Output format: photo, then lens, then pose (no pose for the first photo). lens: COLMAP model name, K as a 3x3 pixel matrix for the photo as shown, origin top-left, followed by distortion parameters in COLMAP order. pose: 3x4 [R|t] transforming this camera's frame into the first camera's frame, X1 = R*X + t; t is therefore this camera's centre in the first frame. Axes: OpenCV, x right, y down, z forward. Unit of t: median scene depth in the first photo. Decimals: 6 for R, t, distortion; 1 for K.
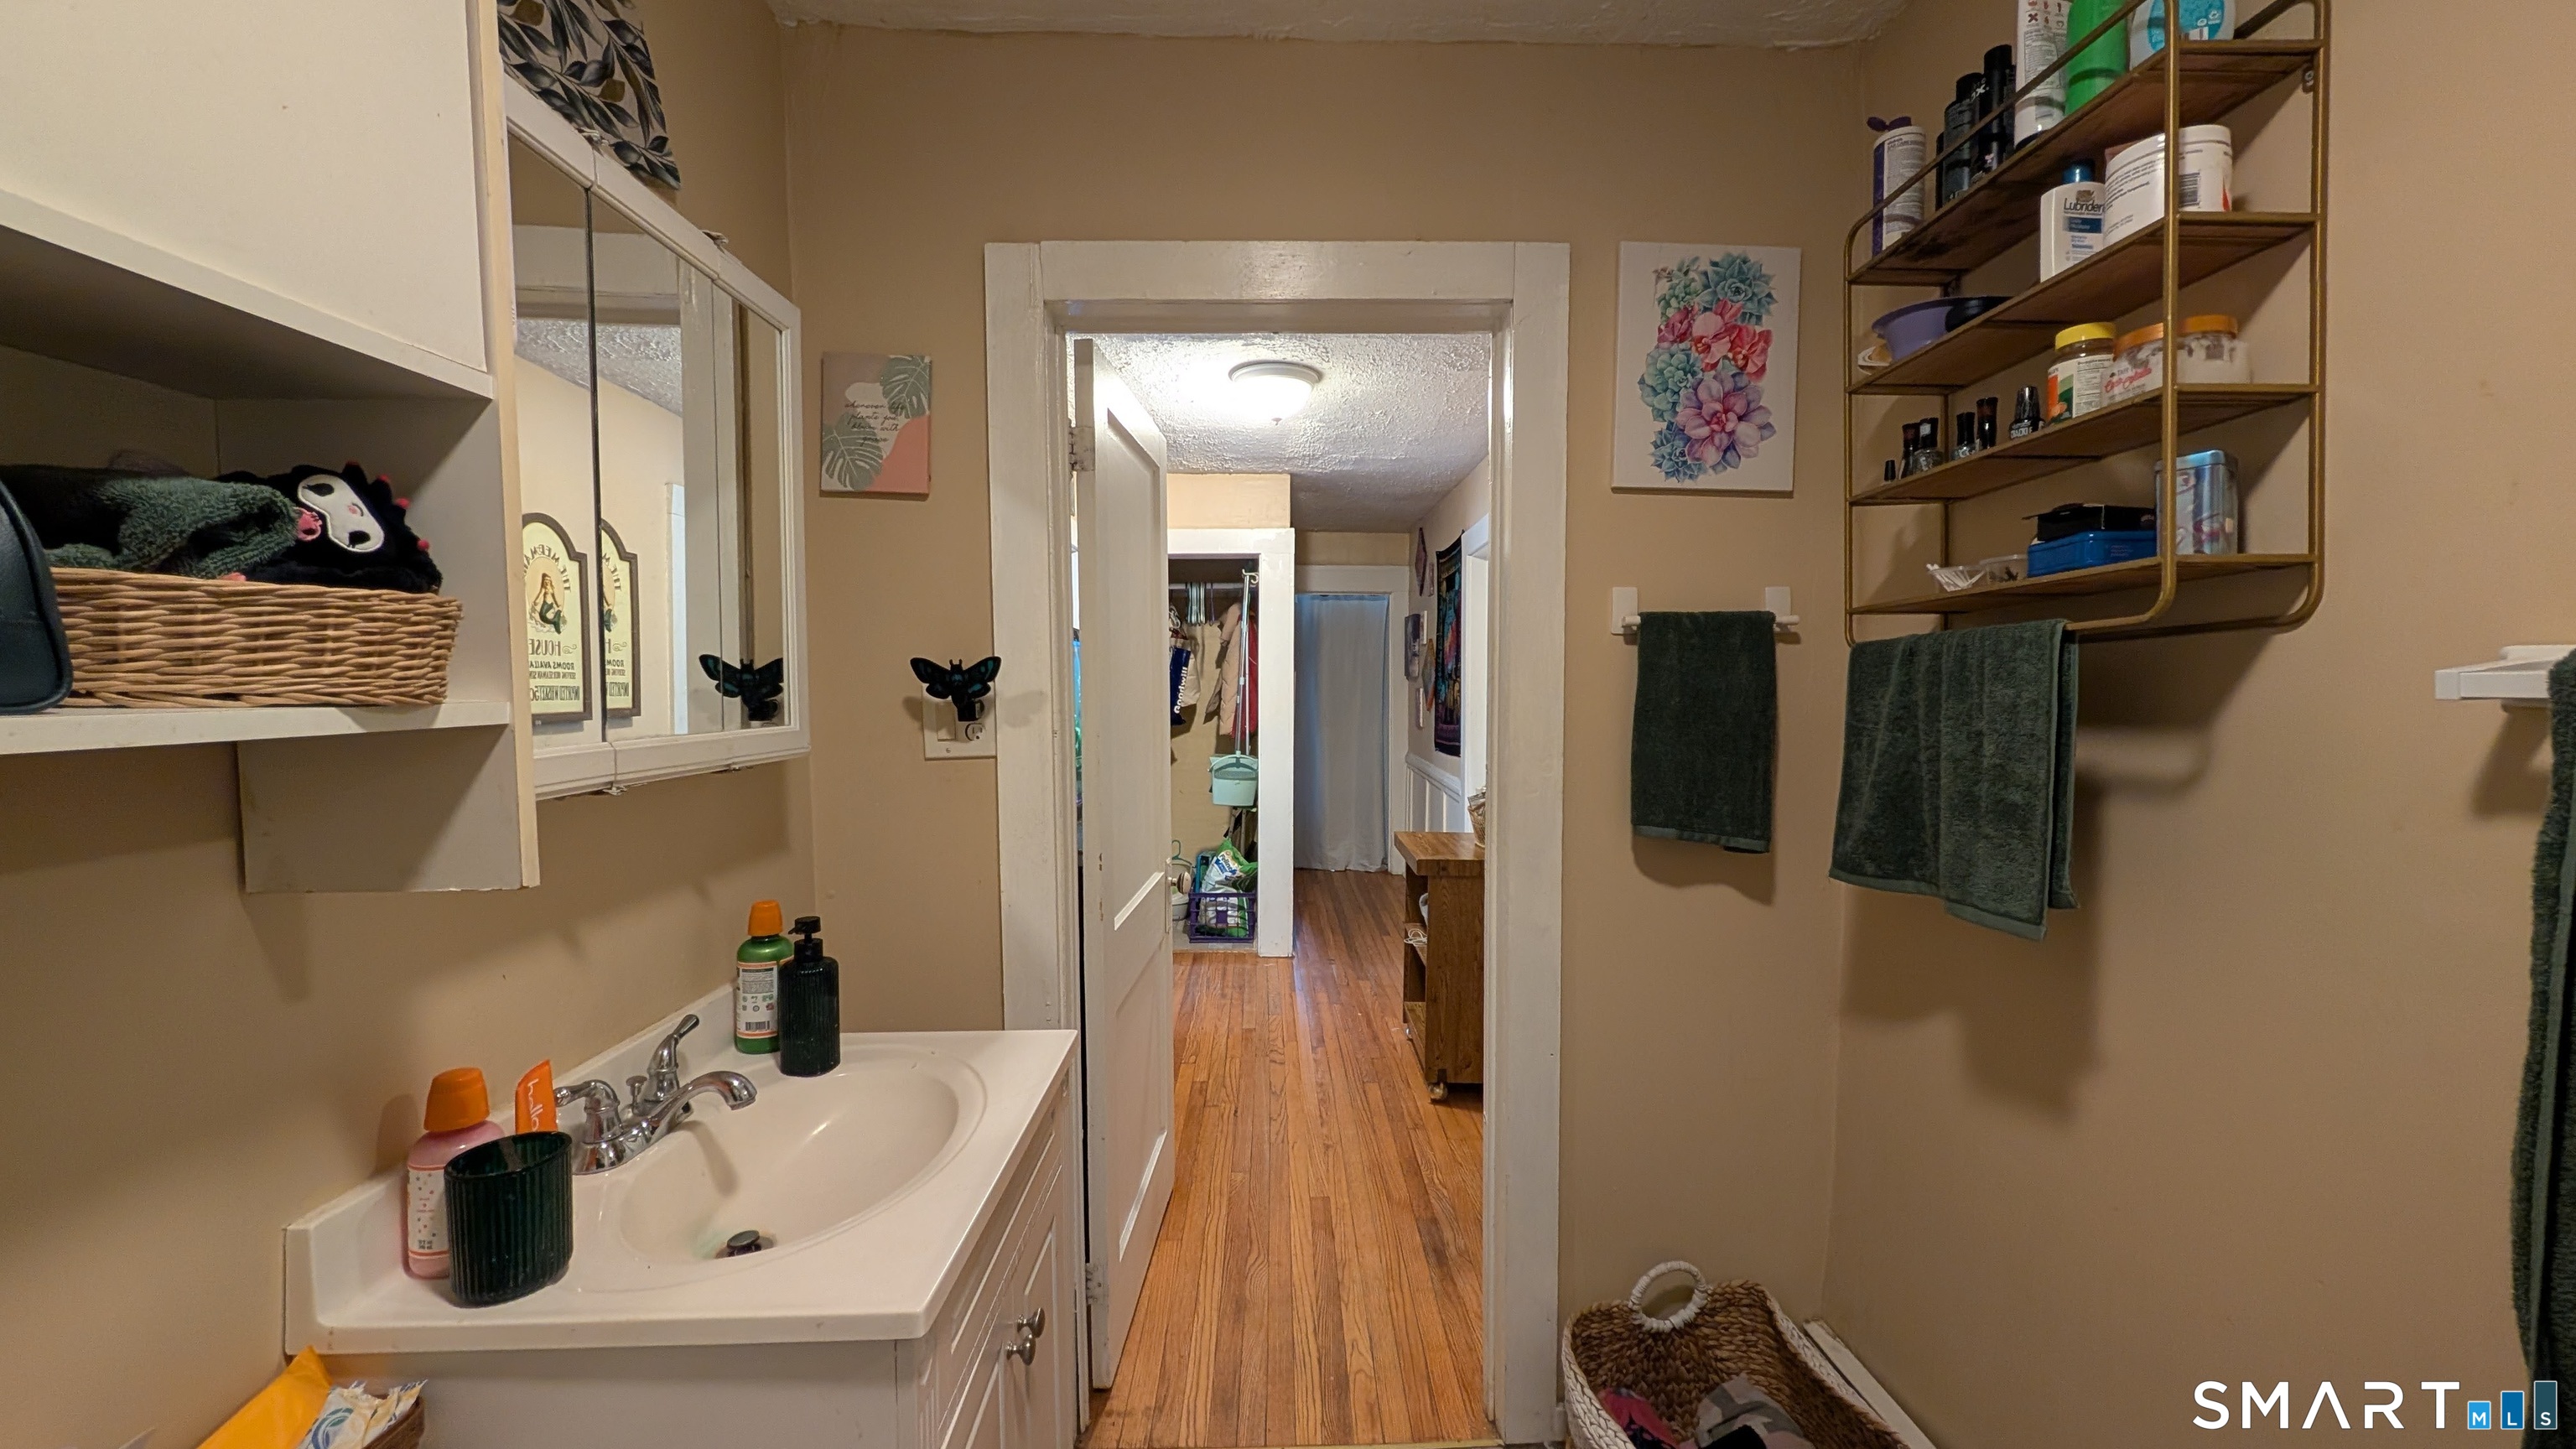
lens RADIAL K [[972.3, 0, 1297.4], [0, 972.3, 721.8], [0, 0, 1]] dist [-0.002558, -0.000070]
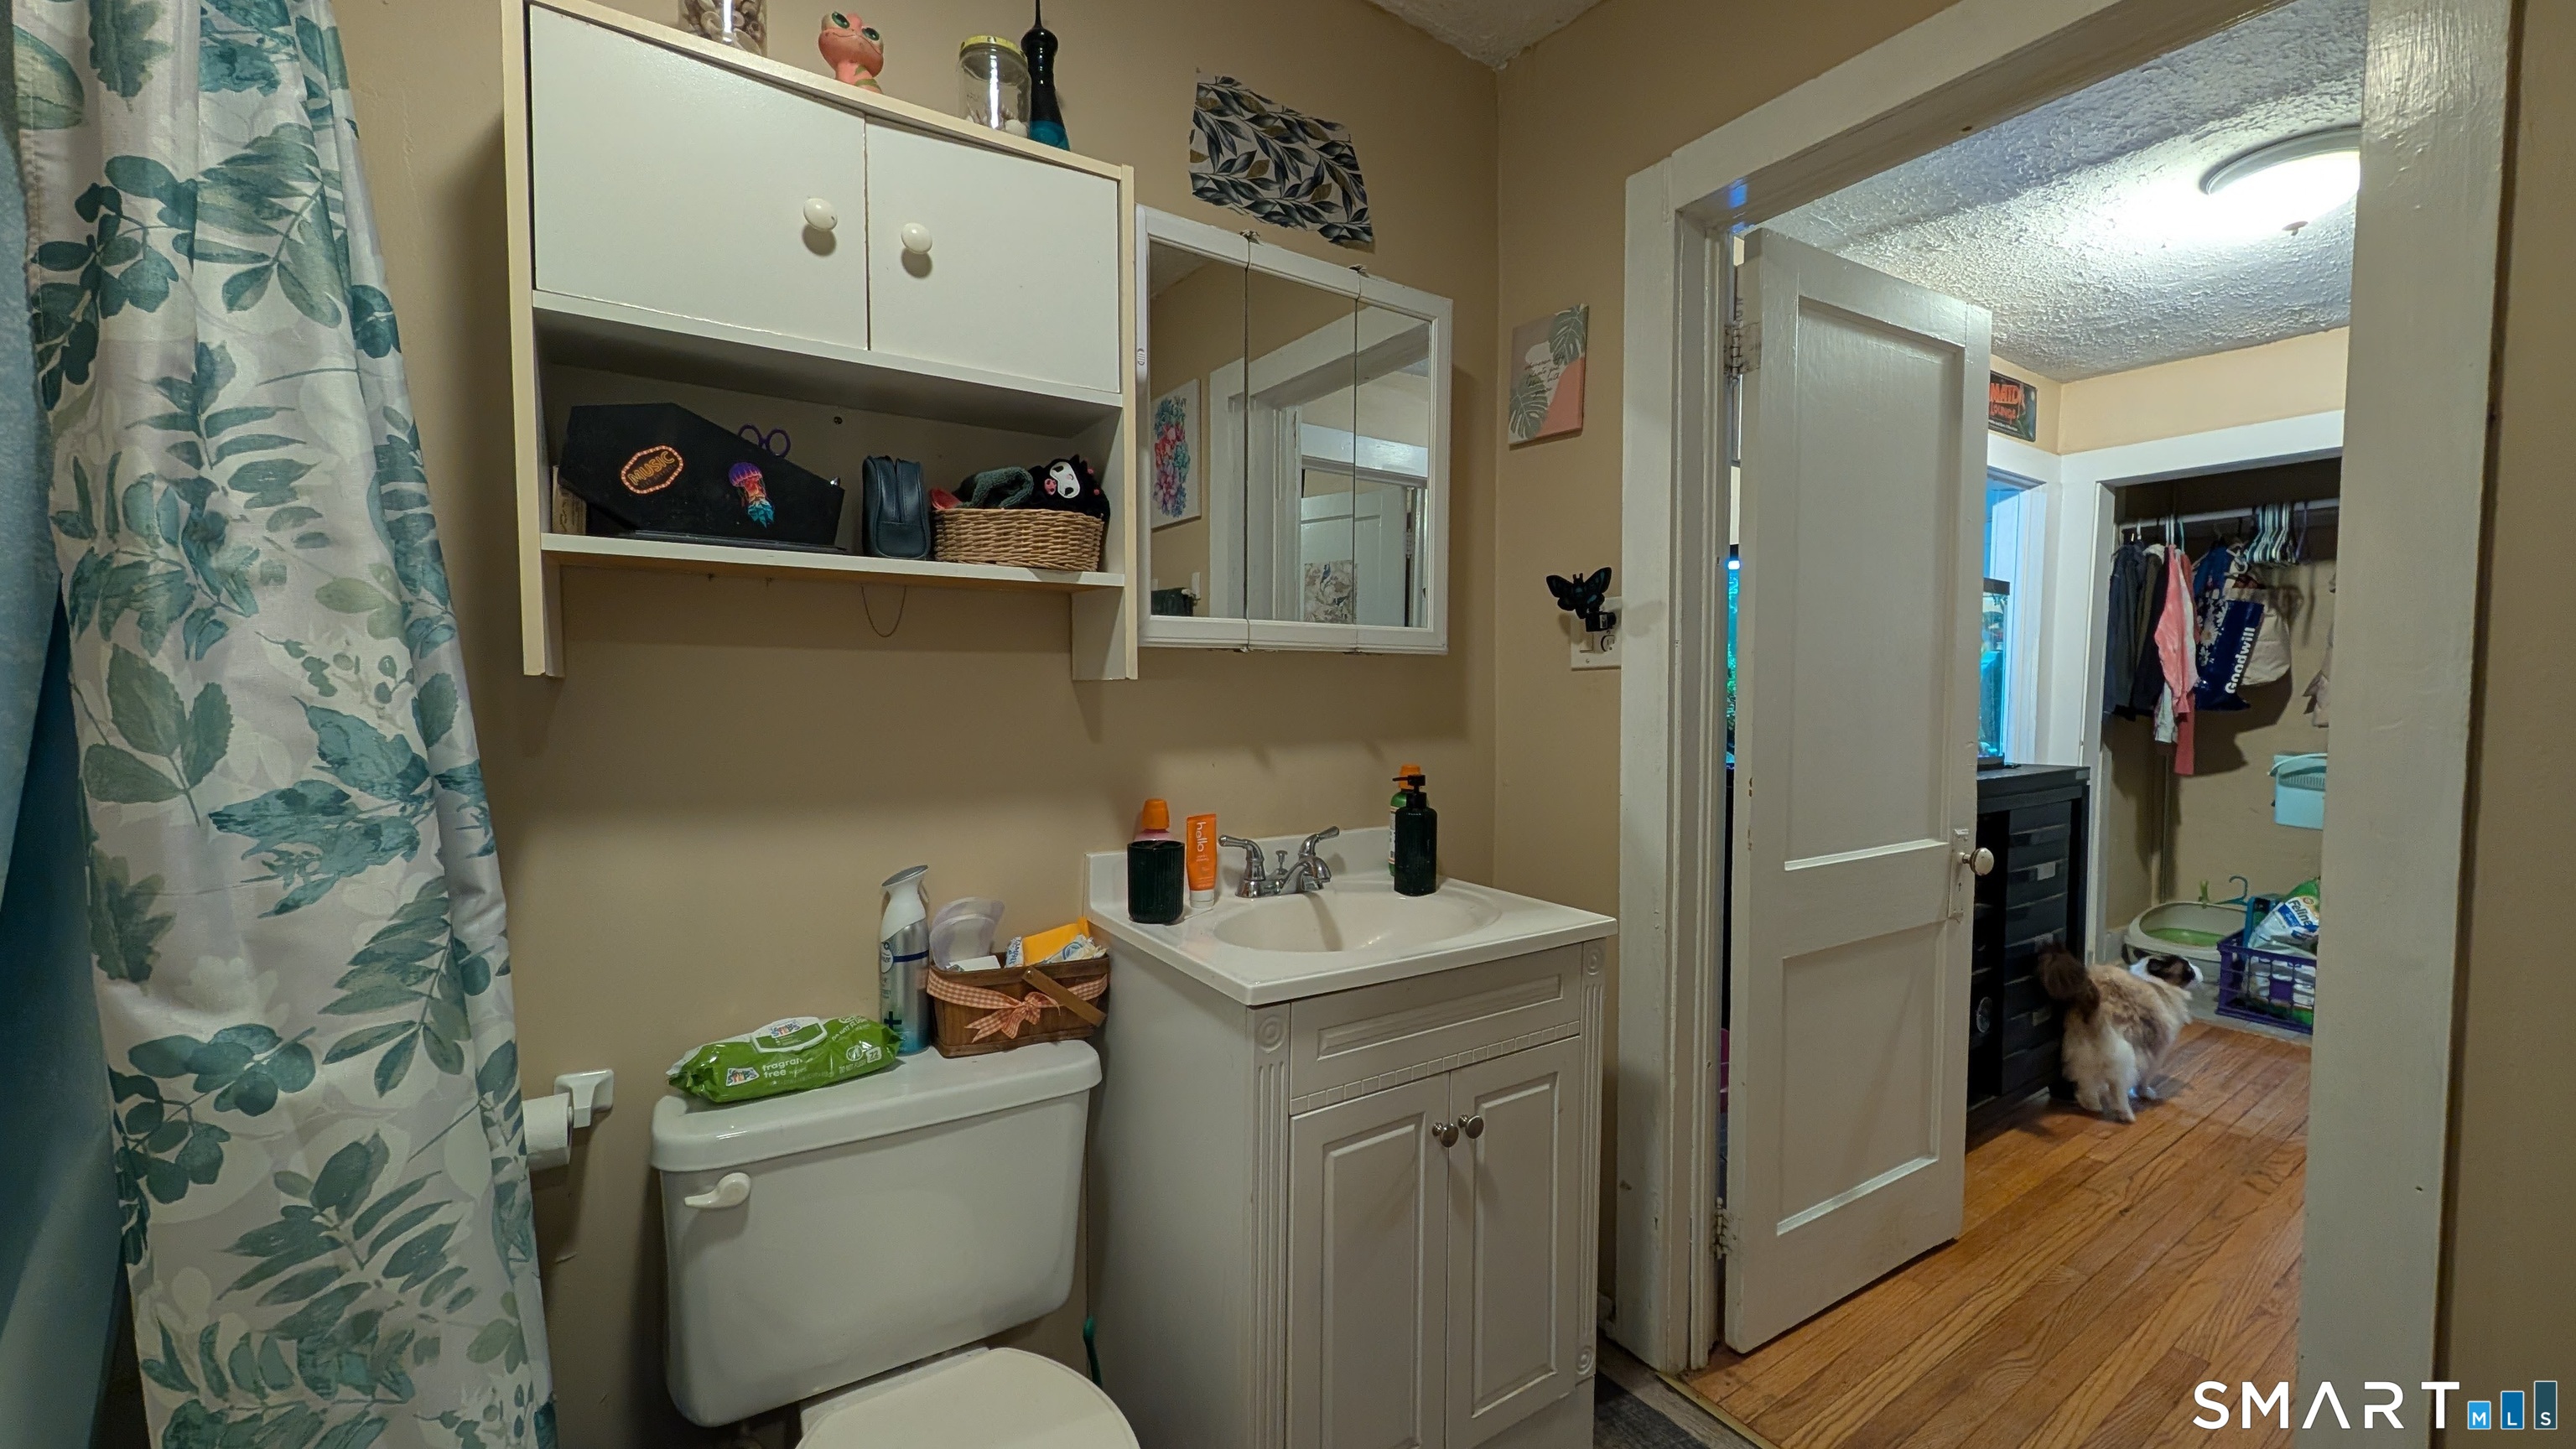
lens RADIAL K [[972.3, 0, 1290.5], [0, 972.3, 727.3], [0, 0, 1]] dist [-0.002558, -0.000070]
pose [[0.520498, 0.041572, -0.852851, 0.502349], [-0.042481, 0.998838, 0.022761, 0.116719], [0.852806, 0.024383, 0.521659, 0.182824]]
